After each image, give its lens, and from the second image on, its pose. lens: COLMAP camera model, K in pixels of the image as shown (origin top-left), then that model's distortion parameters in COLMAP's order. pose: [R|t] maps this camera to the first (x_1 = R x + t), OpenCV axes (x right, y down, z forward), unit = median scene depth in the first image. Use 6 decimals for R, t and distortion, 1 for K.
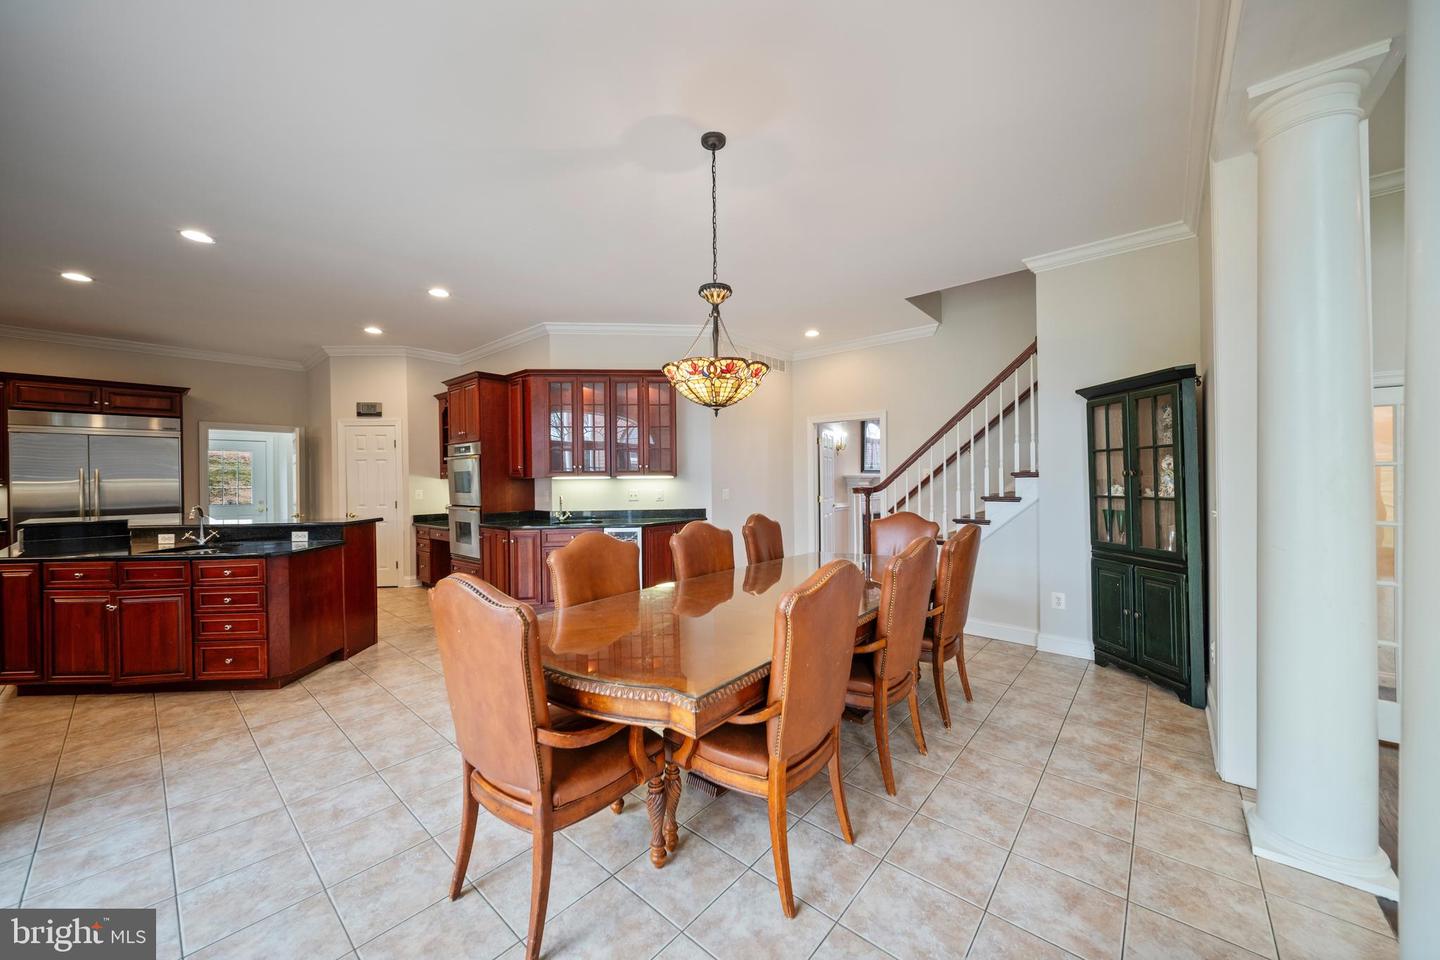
lens RADIAL K [[518.8, 0, 720.0], [0, 518.8, 480.0], [0, 0, 1]] dist [-0.010618, 0.000493]
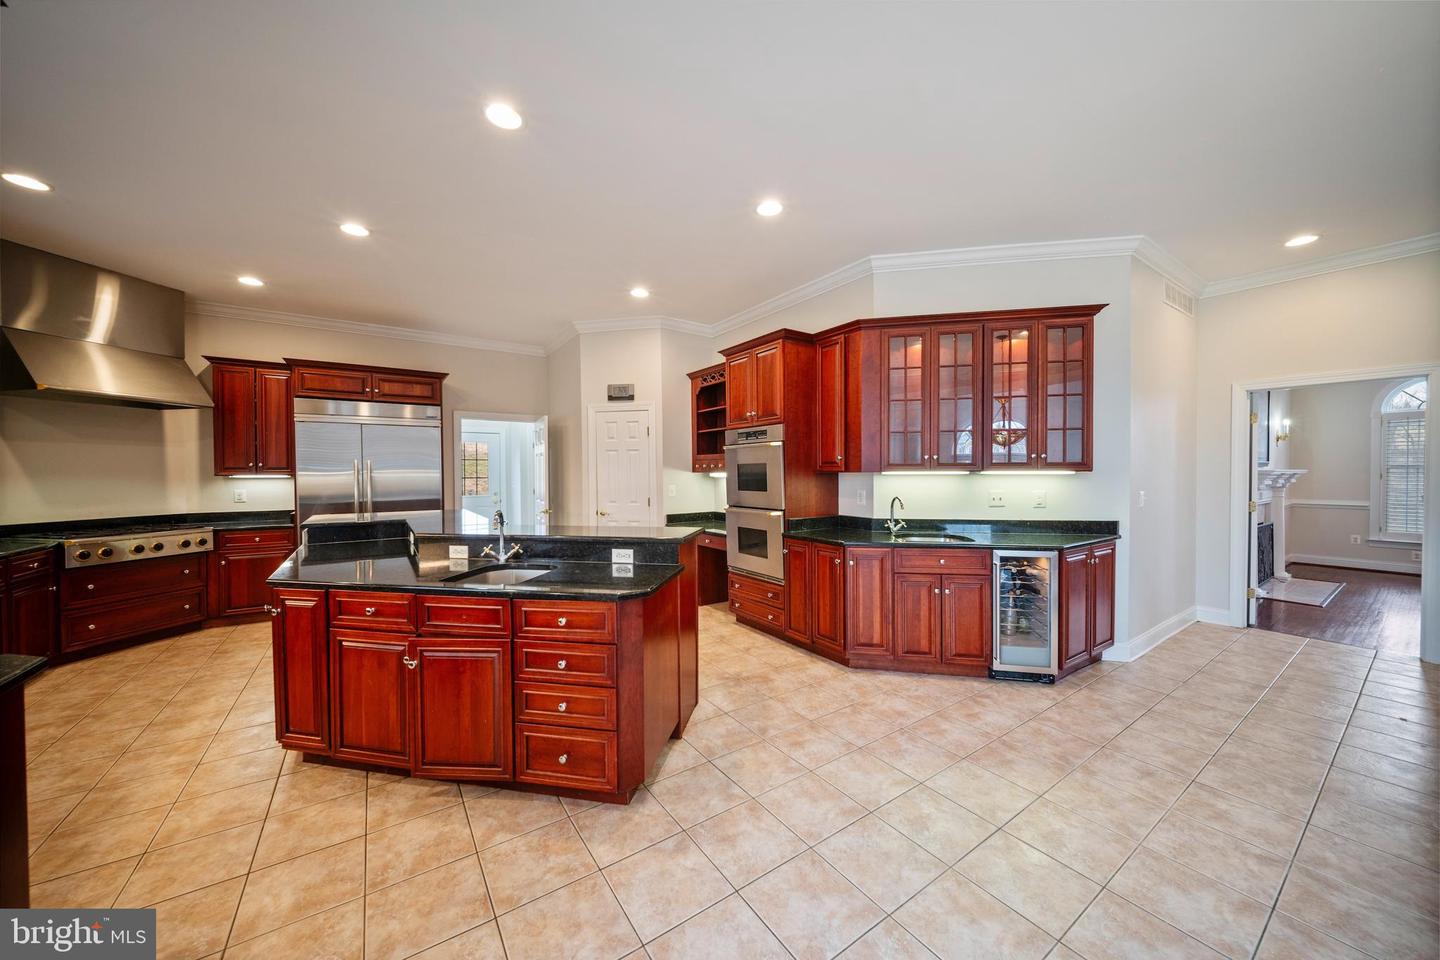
lens RADIAL K [[505.0, 0, 723.5], [0, 505.0, 483.9], [0, 0, 1]] dist [0.000738, -0.000042]
pose [[0.968468, 0.010822, -0.248902, -0.363653], [-0.006307, 0.999801, 0.018932, -0.000335], [0.249057, -0.016765, 0.968344, 0.267459]]
